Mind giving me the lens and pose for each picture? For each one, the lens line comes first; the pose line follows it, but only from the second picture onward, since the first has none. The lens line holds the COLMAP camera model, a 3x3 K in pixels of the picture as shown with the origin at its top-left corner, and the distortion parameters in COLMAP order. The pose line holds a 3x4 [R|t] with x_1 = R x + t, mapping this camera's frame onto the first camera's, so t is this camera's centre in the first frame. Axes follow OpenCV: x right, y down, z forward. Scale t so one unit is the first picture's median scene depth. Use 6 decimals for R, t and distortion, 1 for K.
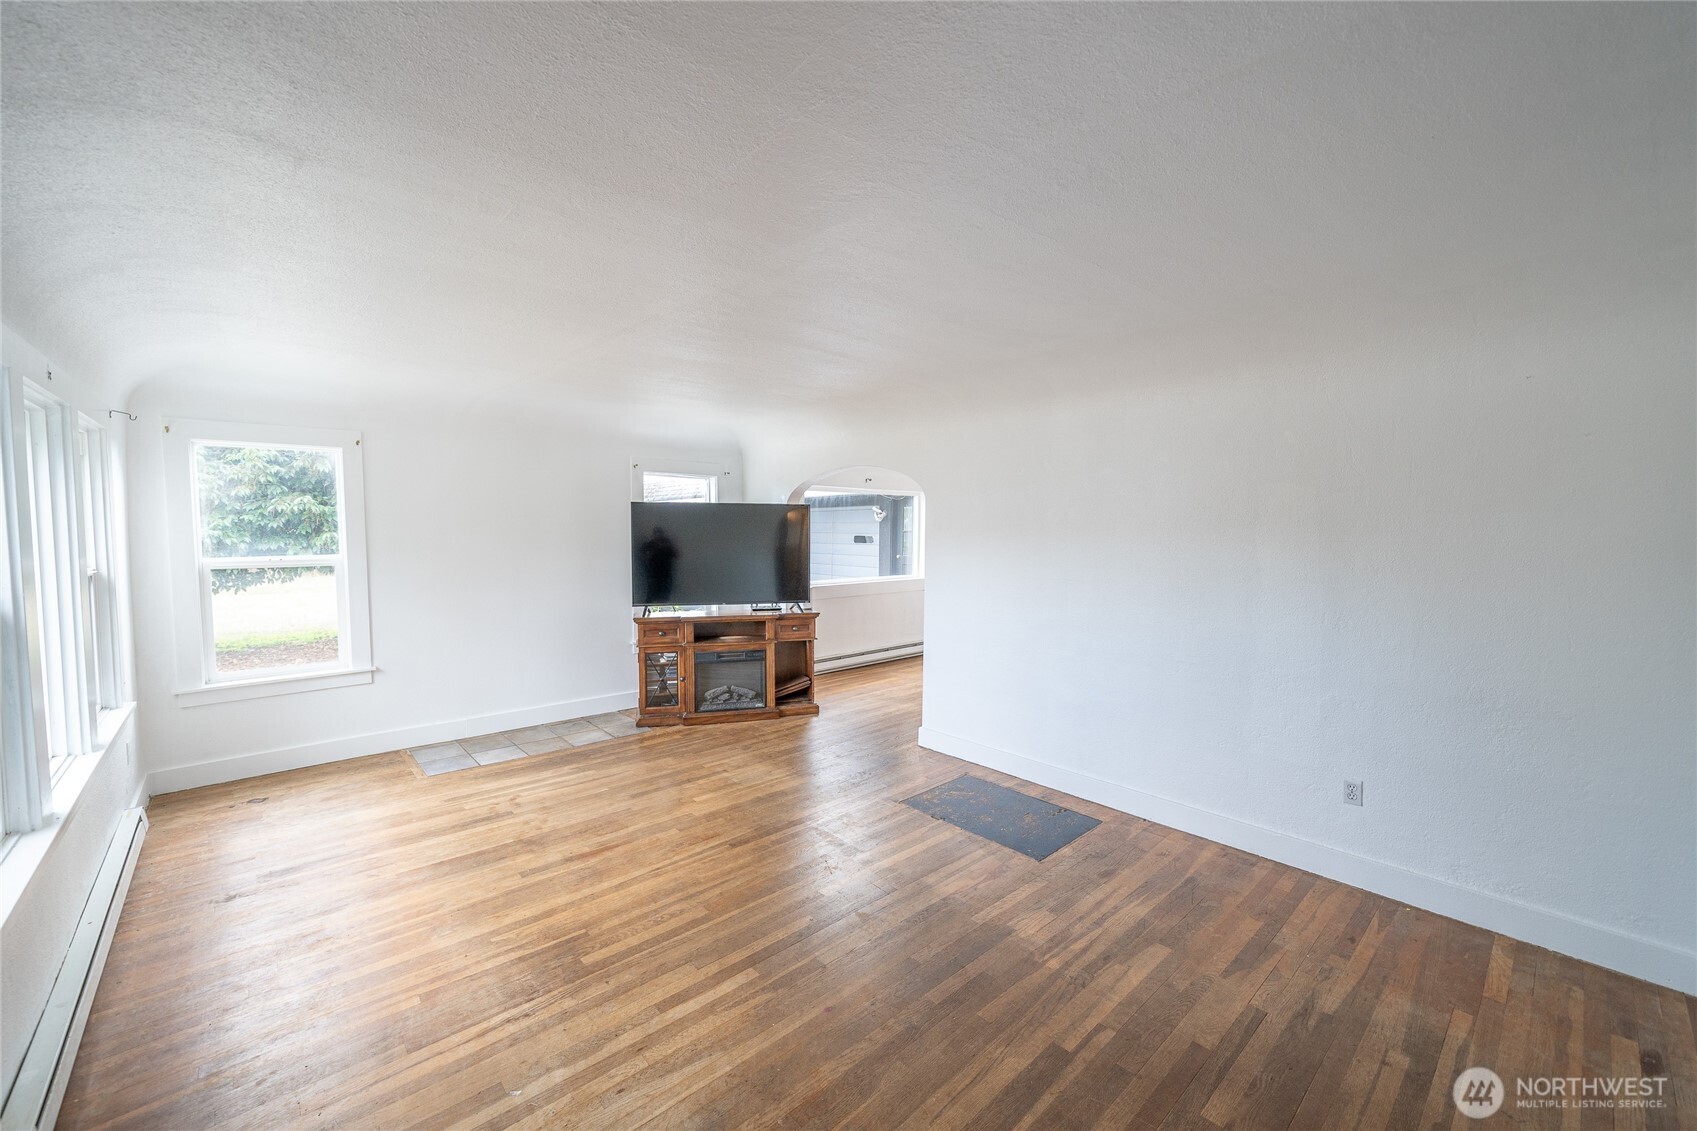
lens RADIAL K [[689.3, 0, 848.5], [0, 689.3, 565.5], [0, 0, 1]] dist [0.000884, -0.000023]
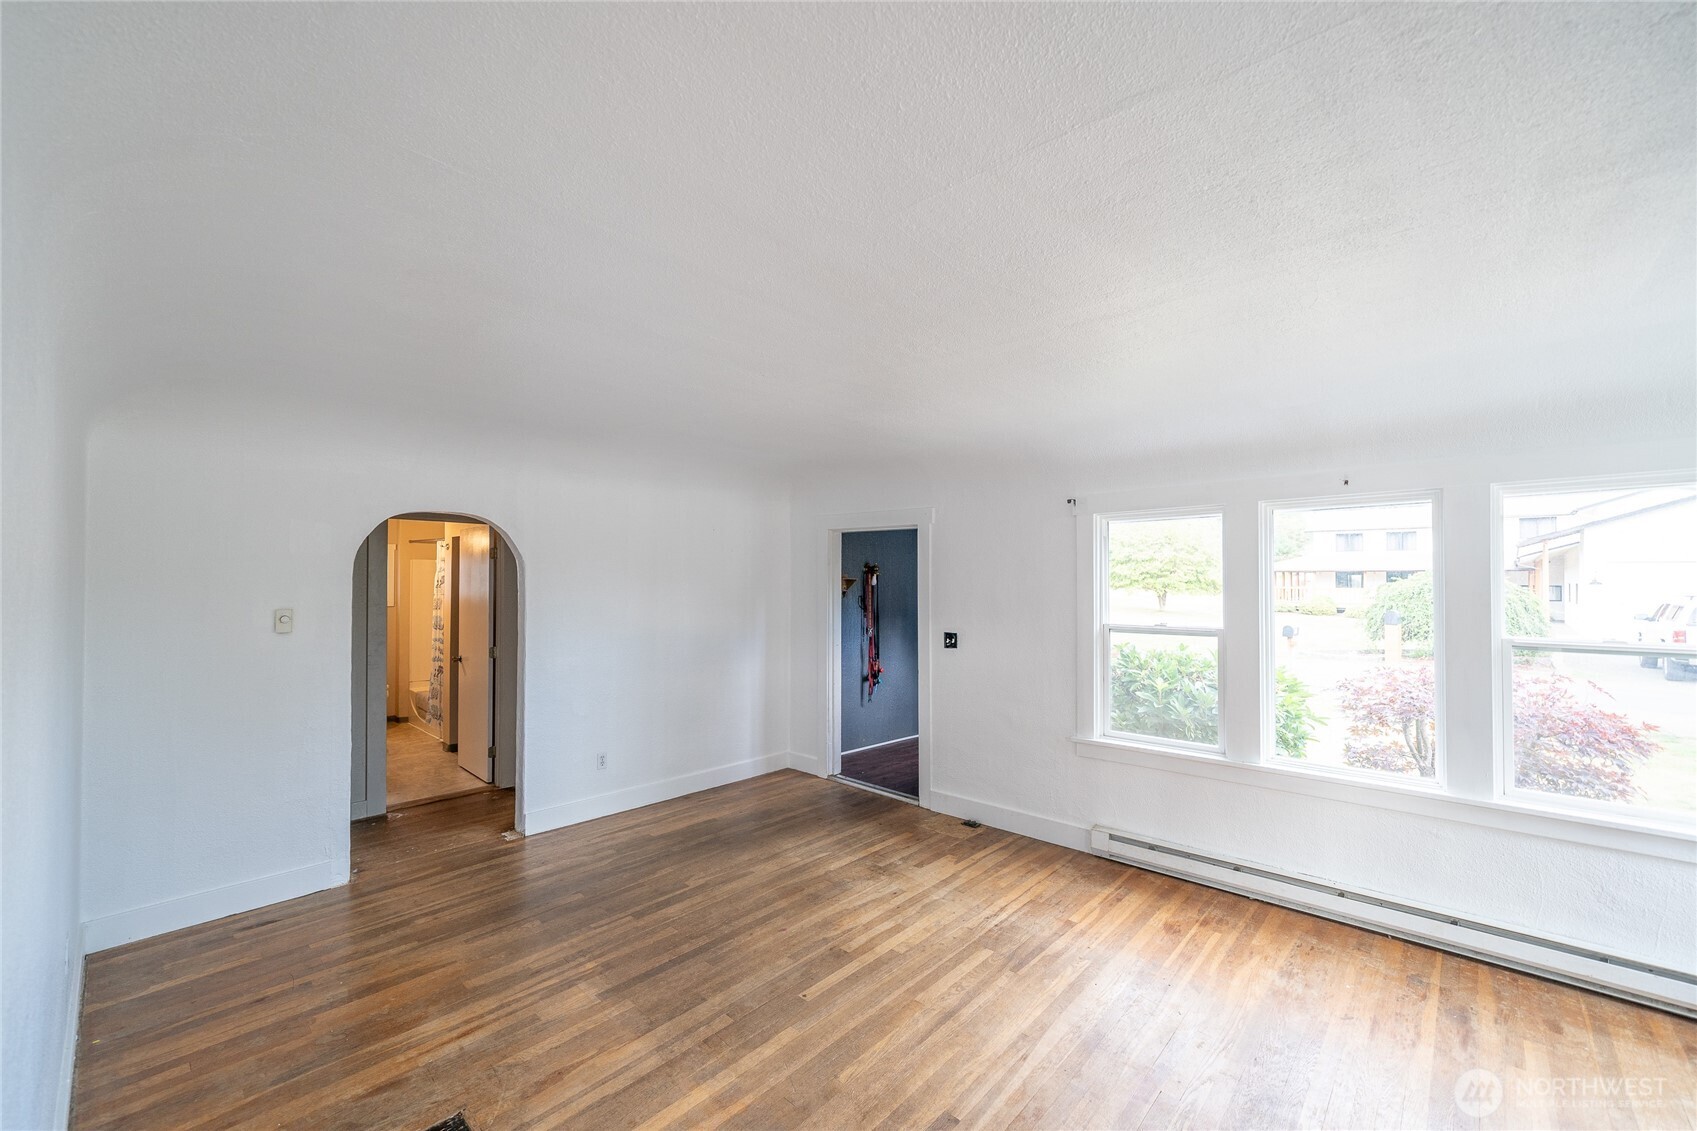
lens RADIAL K [[689.3, 0, 848.5], [0, 689.3, 565.5], [0, 0, 1]] dist [0.000884, -0.000023]
pose [[-0.995974, -0.005240, -0.089489, -0.021683], [-0.008179, 0.999438, 0.032505, -0.101483], [0.089269, 0.033106, -0.995457, 1.635977]]
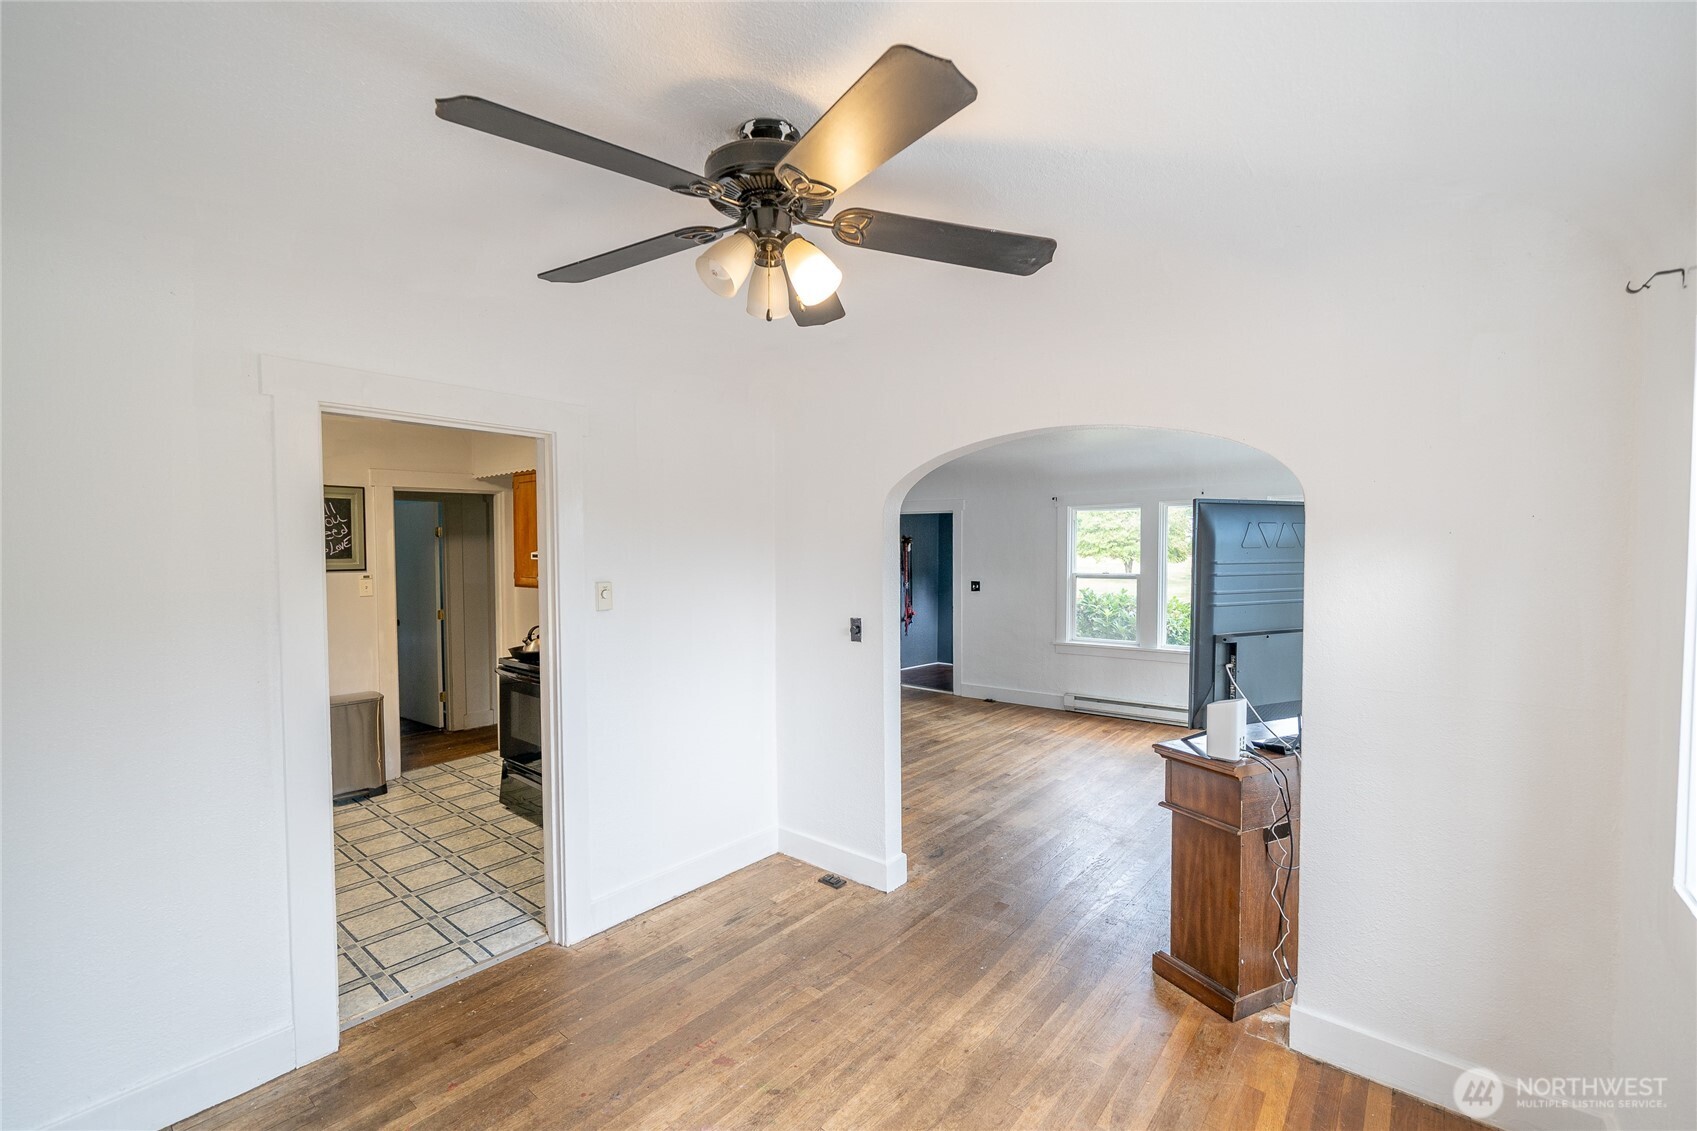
lens RADIAL K [[718.5, 0, 847.2], [0, 718.5, 571.6], [0, 0, 1]] dist [0.000079, 0.000376]
pose [[-0.990246, 0.005341, -0.139224, 0.377452], [-0.006344, 0.996500, 0.083352, -0.139123], [0.139182, 0.083422, -0.986747, 2.472461]]
